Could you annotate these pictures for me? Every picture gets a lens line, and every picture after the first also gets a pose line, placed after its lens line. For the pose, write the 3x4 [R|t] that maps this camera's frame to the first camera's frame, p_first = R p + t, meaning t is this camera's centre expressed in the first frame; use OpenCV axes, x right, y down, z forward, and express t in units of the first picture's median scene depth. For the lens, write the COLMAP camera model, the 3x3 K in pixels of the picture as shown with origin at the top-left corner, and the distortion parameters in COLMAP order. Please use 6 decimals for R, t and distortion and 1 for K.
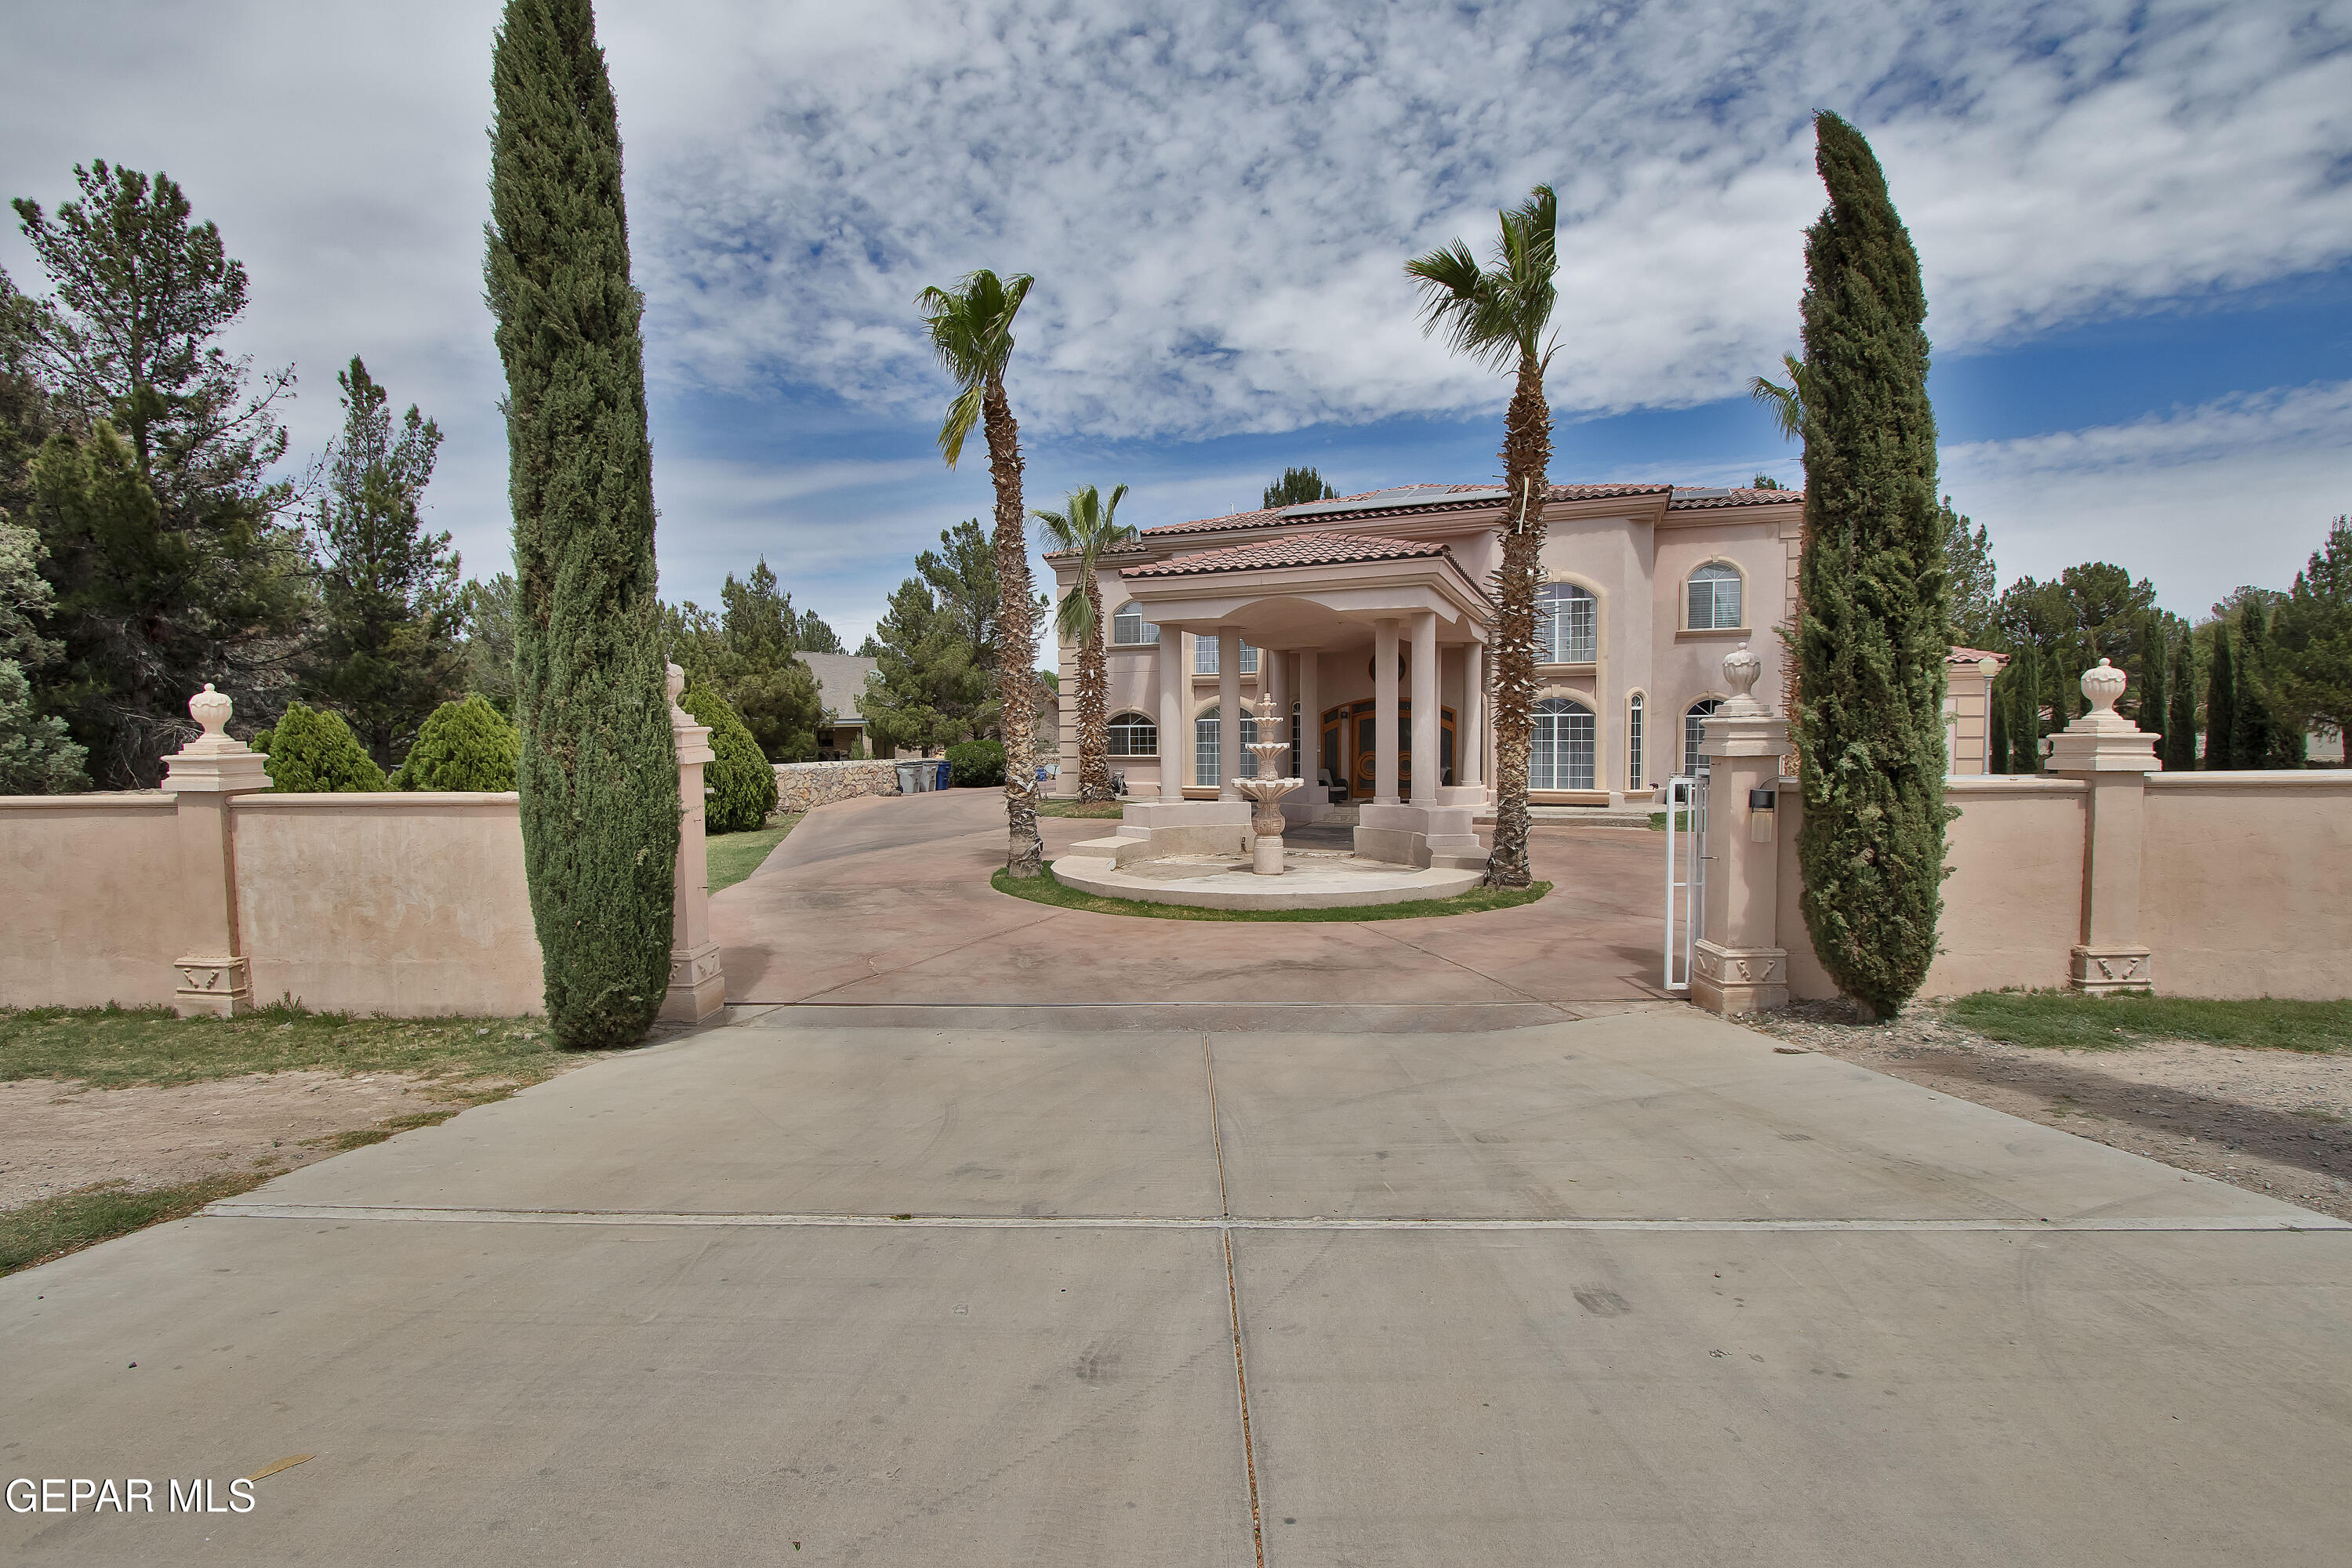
lens RADIAL K [[1102.9, 0, 1159.8], [0, 1102.9, 778.5], [0, 0, 1]] dist [-0.017297, 0.003046]
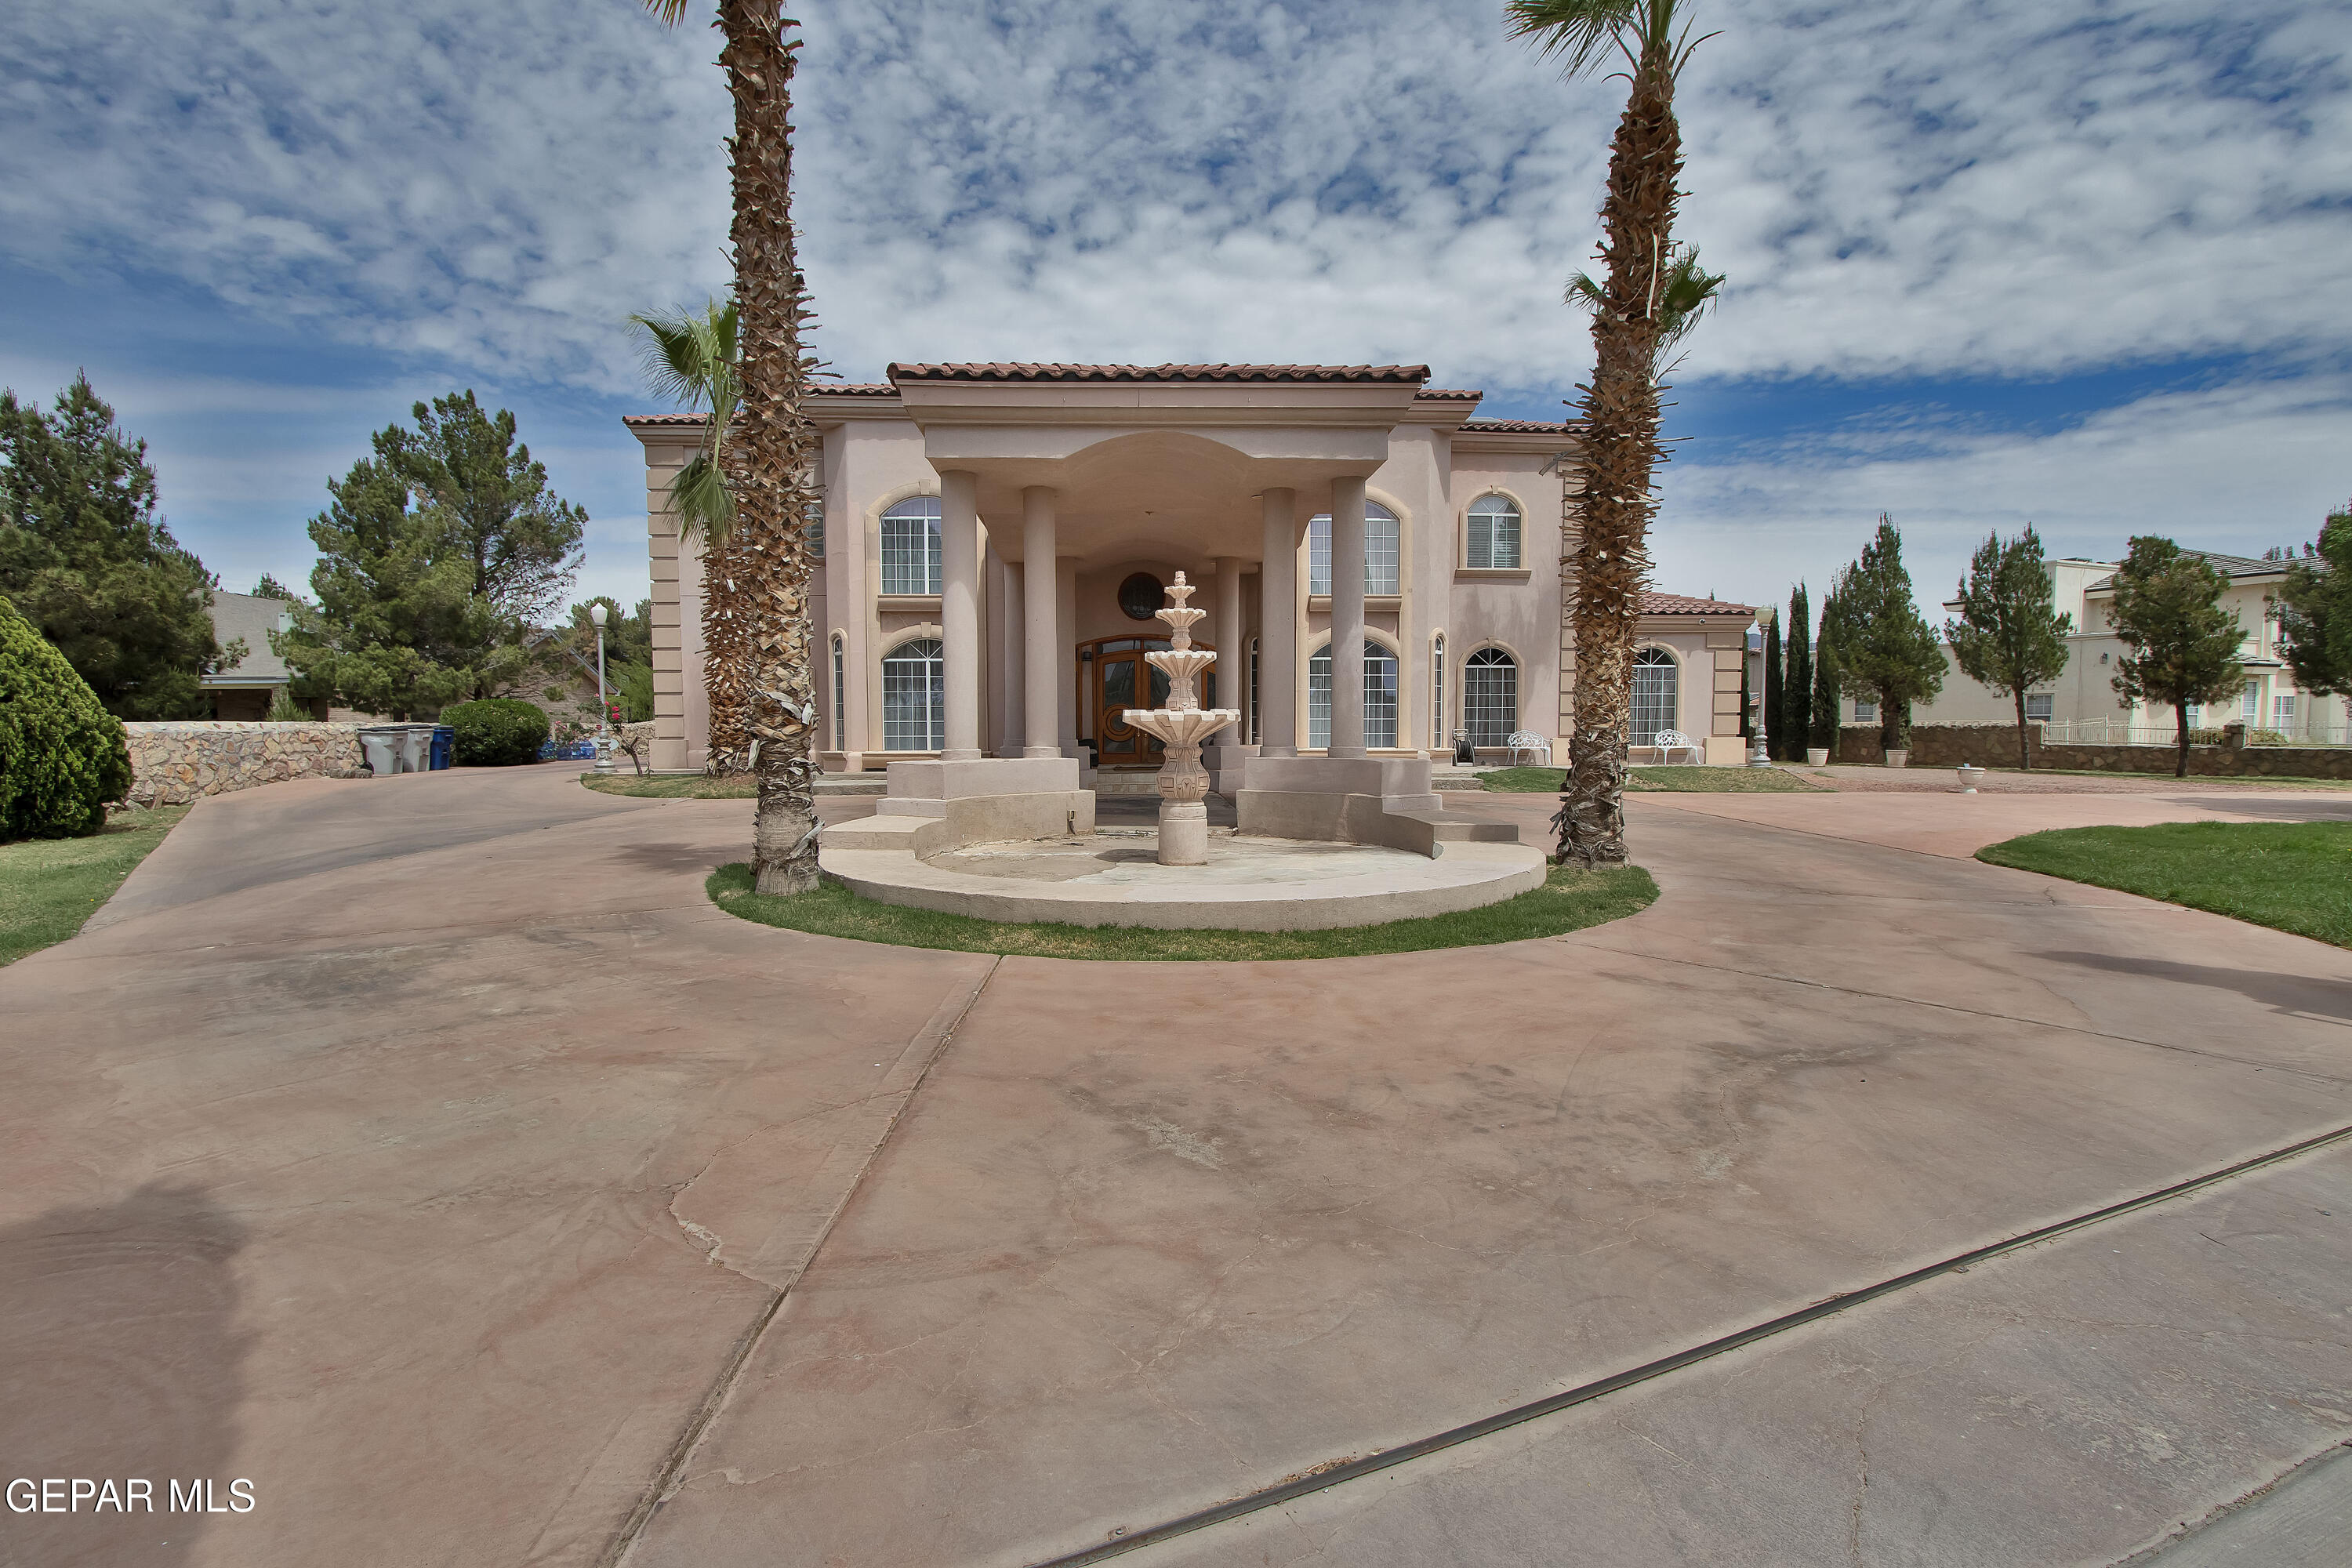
lens RADIAL K [[1102.9, 0, 1168.9], [0, 1102.9, 777.4], [0, 0, 1]] dist [-0.017297, 0.003046]
pose [[0.903658, -0.015367, 0.427979, -0.108607], [0.013394, 0.999881, 0.007621, 0.020920], [-0.428046, -0.001155, 0.903756, 0.278989]]
